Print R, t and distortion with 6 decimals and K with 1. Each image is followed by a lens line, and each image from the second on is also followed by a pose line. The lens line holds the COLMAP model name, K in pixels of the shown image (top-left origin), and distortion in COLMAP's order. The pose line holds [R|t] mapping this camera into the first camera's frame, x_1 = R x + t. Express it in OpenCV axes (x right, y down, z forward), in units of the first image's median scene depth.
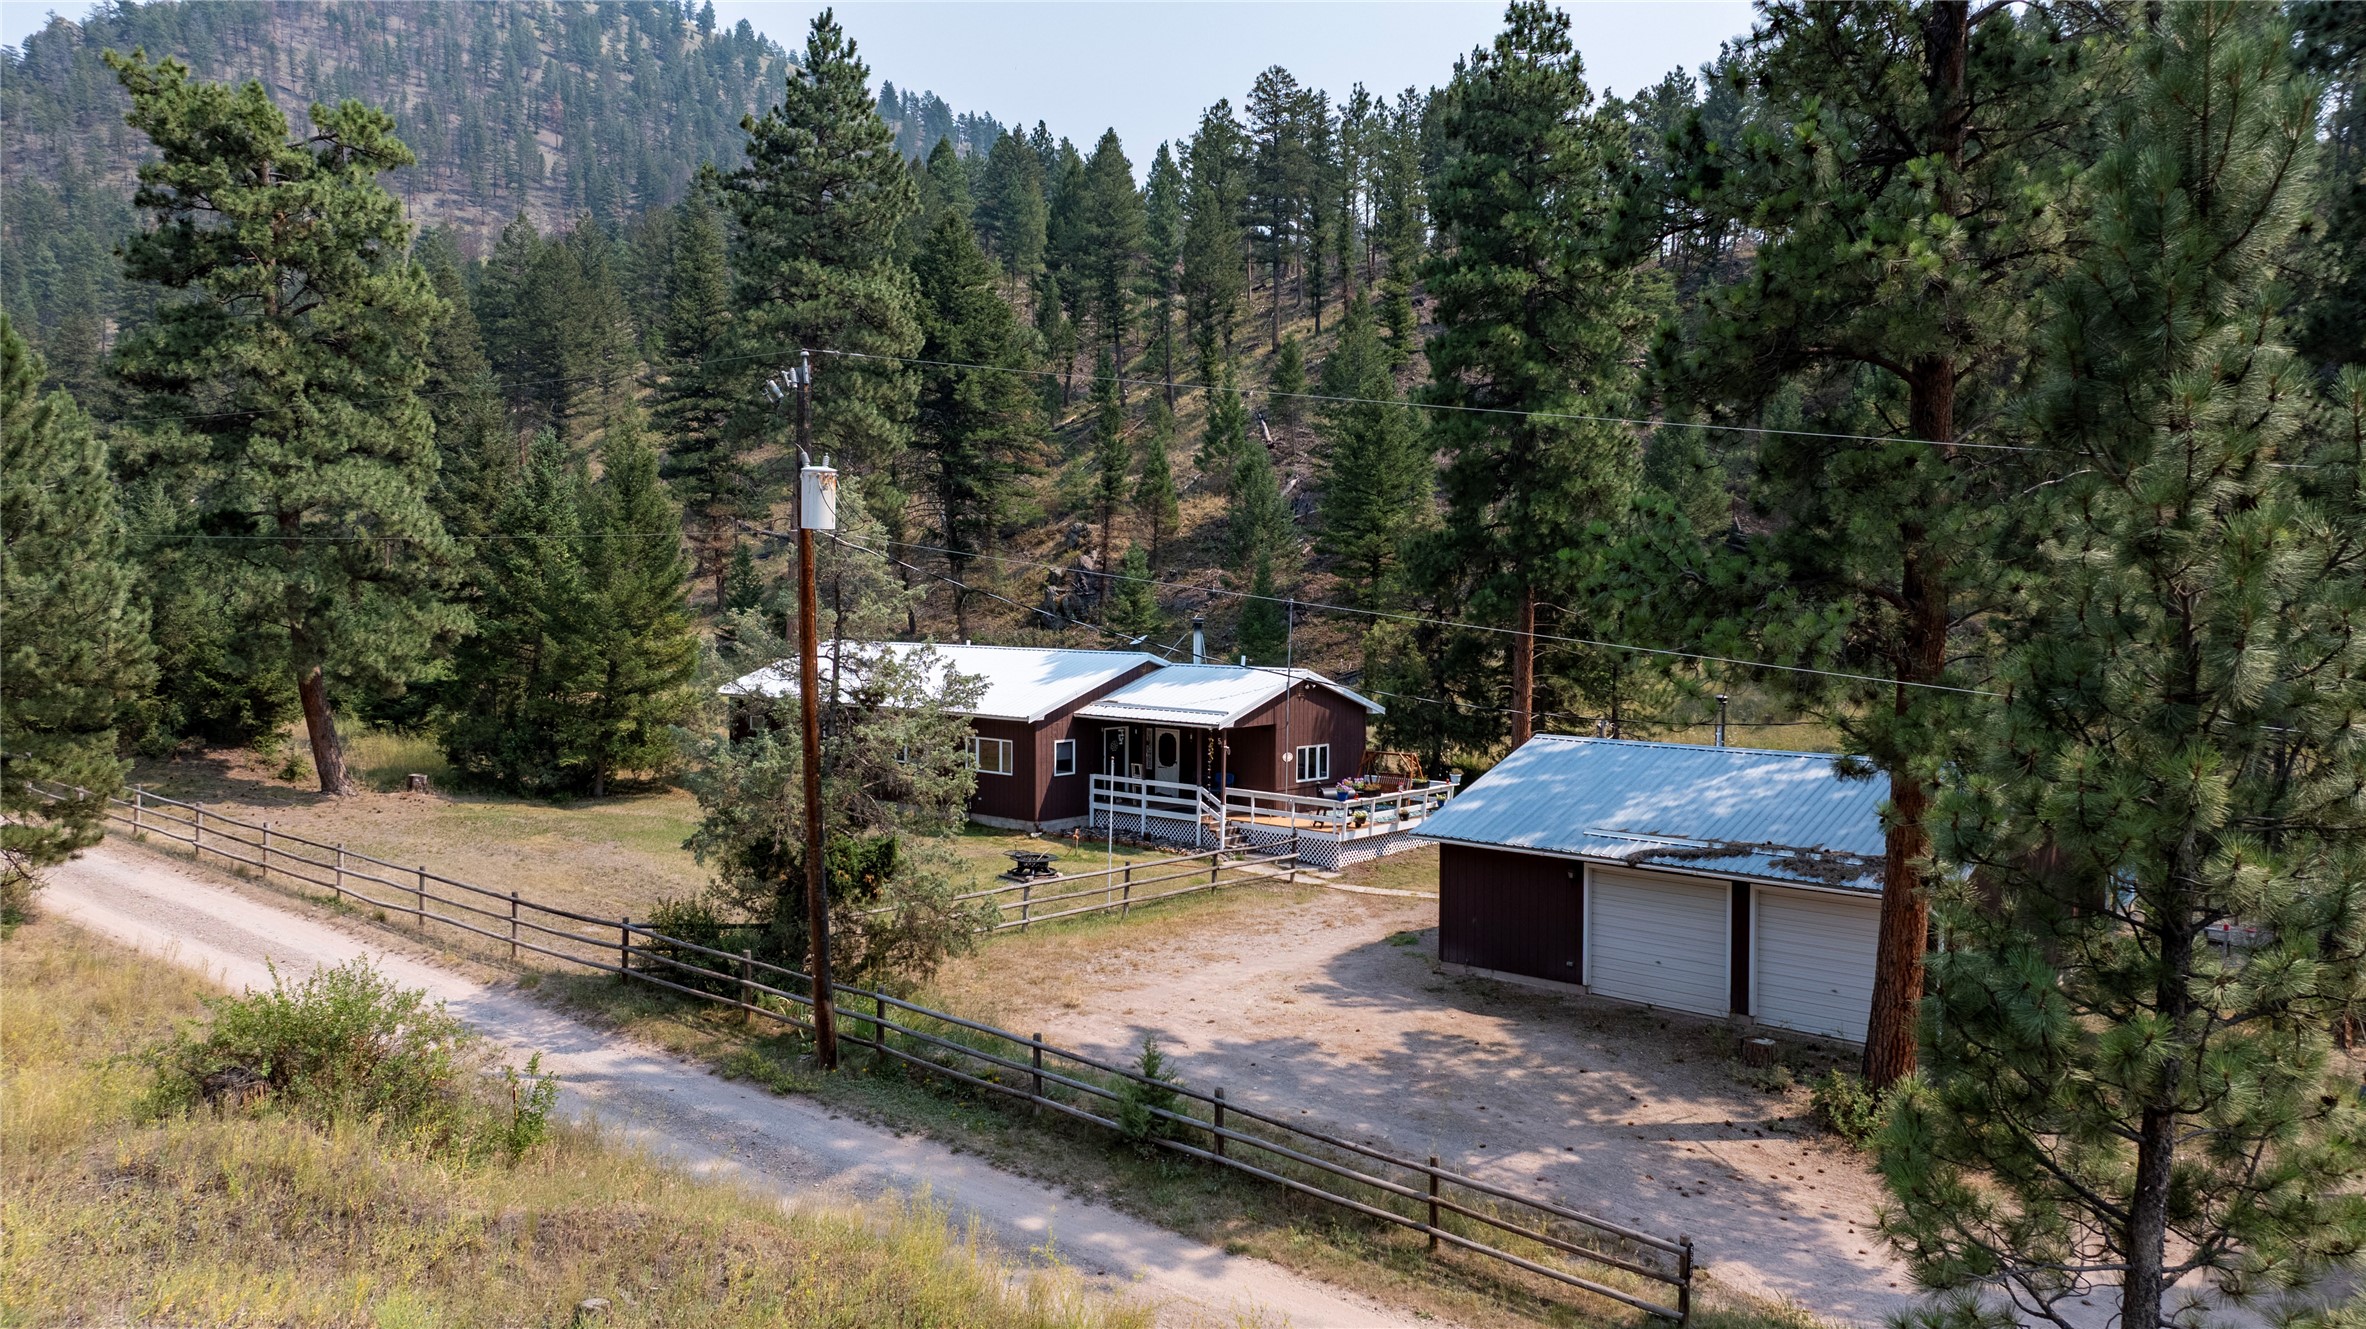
lens RADIAL K [[1710.8, 0, 1183.0], [0, 1710.8, 664.5], [0, 0, 1]] dist [-0.004041, -0.001379]
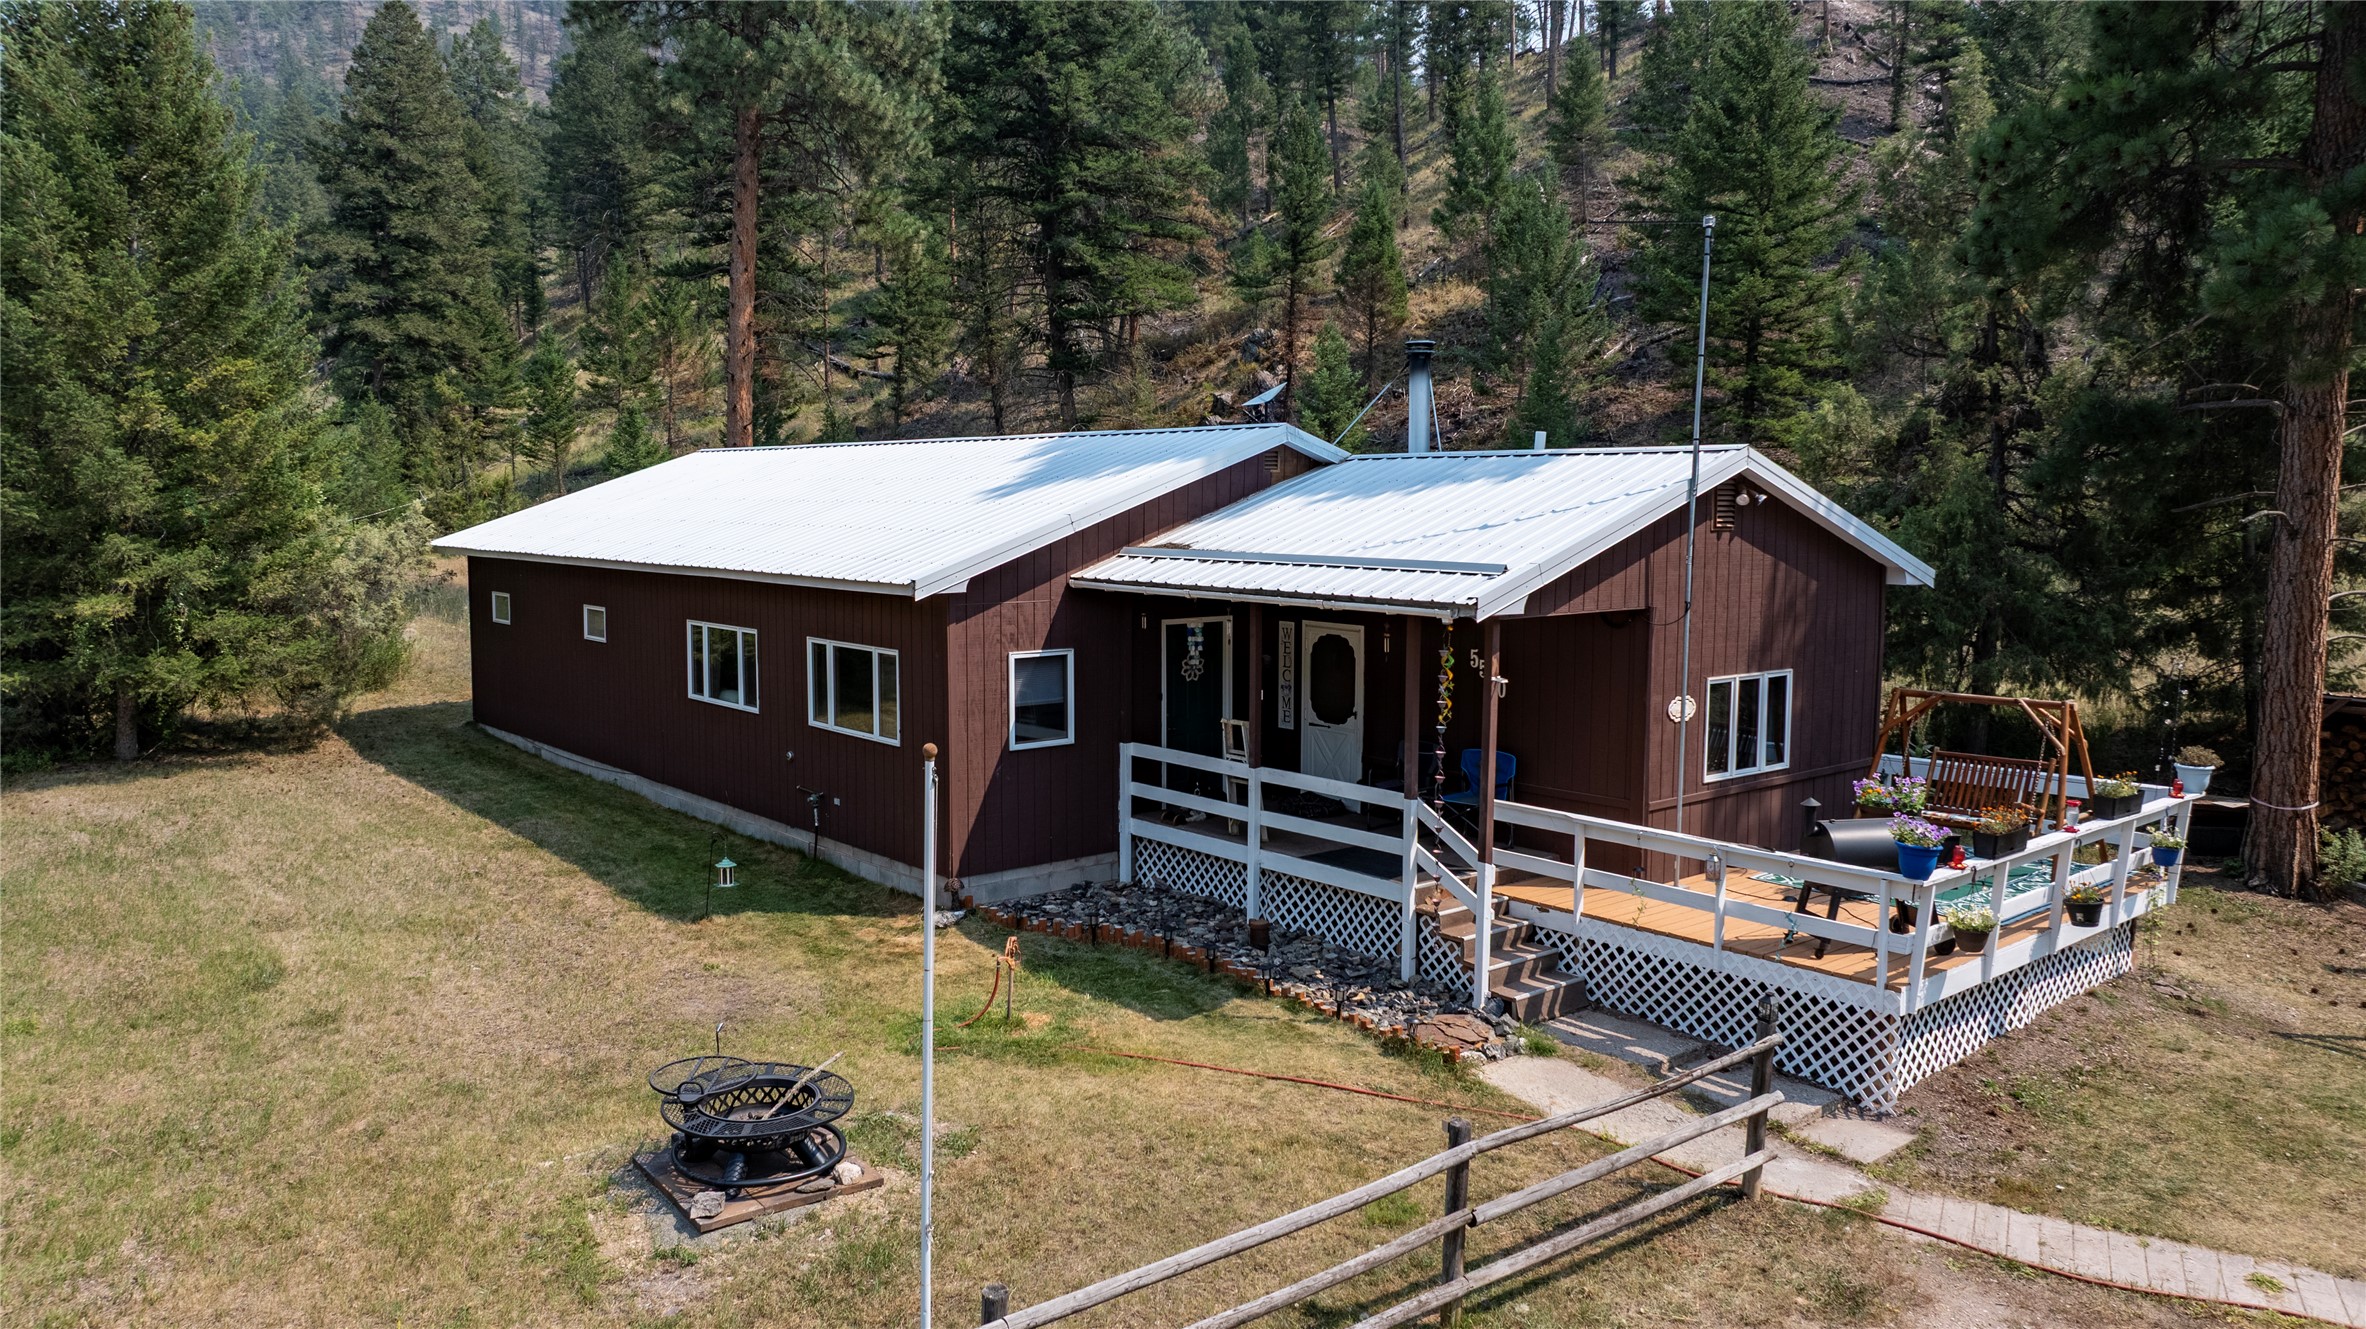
lens RADIAL K [[1710.8, 0, 1183.0], [0, 1710.8, 664.5], [0, 0, 1]] dist [-0.004041, -0.001379]
pose [[0.989898, 0.009341, -0.141472, 0.011779], [-0.001649, 0.998519, 0.054387, 0.027395], [0.141771, -0.053604, 0.988447, 0.647332]]
